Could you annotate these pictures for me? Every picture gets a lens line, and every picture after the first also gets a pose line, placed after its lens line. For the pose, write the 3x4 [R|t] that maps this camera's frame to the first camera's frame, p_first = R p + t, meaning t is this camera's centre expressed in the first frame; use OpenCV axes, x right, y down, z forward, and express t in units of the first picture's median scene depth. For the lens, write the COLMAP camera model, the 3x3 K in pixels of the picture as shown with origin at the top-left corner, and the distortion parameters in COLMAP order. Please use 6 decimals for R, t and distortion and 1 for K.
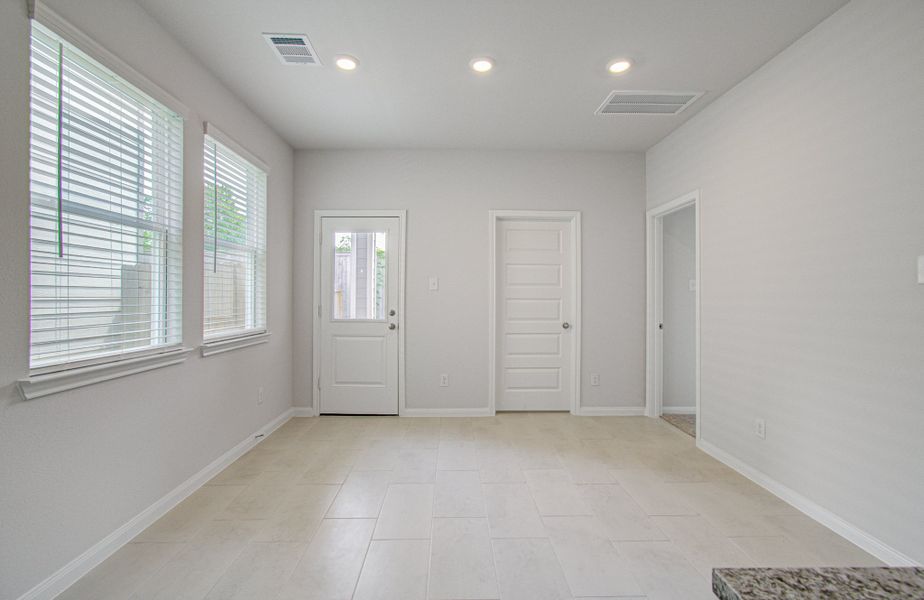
lens RADIAL K [[410.9, 0, 463.2], [0, 410.9, 298.1], [0, 0, 1]] dist [-0.004907, 0.005383]
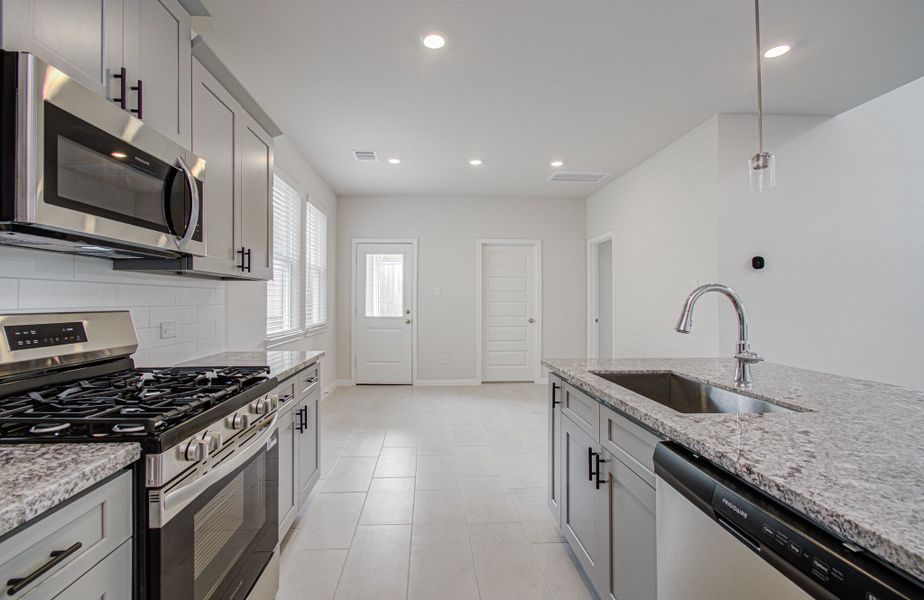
lens RADIAL K [[410.9, 0, 458.0], [0, 410.9, 298.5], [0, 0, 1]] dist [-0.004907, 0.005383]
pose [[0.999229, -0.001744, 0.039212, -0.056529], [0.001975, 0.999981, -0.005856, -0.000928], [-0.039201, 0.005928, 0.999214, -0.408505]]
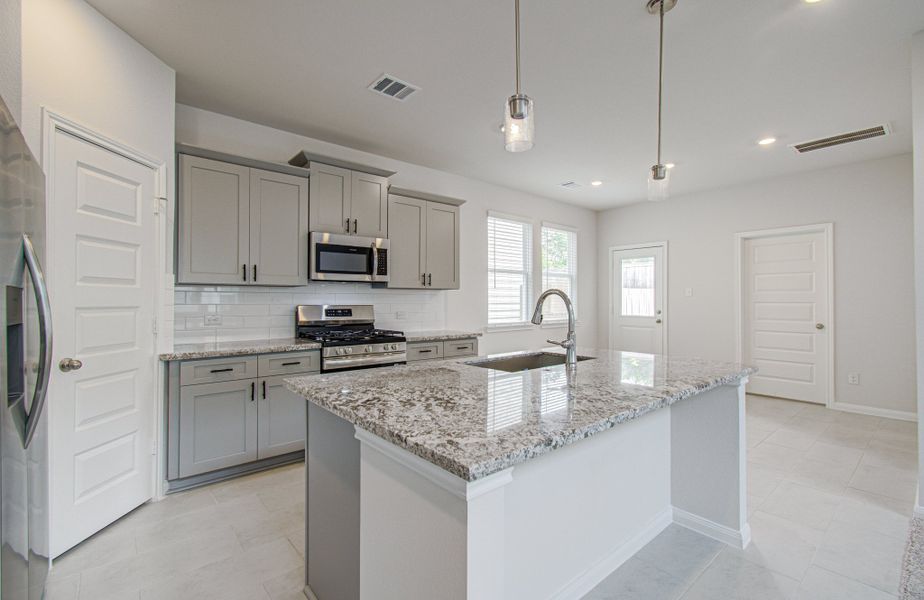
lens RADIAL K [[410.9, 0, 468.3], [0, 410.9, 302.2], [0, 0, 1]] dist [-0.004907, 0.005383]
pose [[0.655471, -0.000392, -0.755221, 0.484709], [0.000705, 1.000000, 0.000093, 0.000659], [0.755220, -0.000593, 0.655471, -0.464142]]
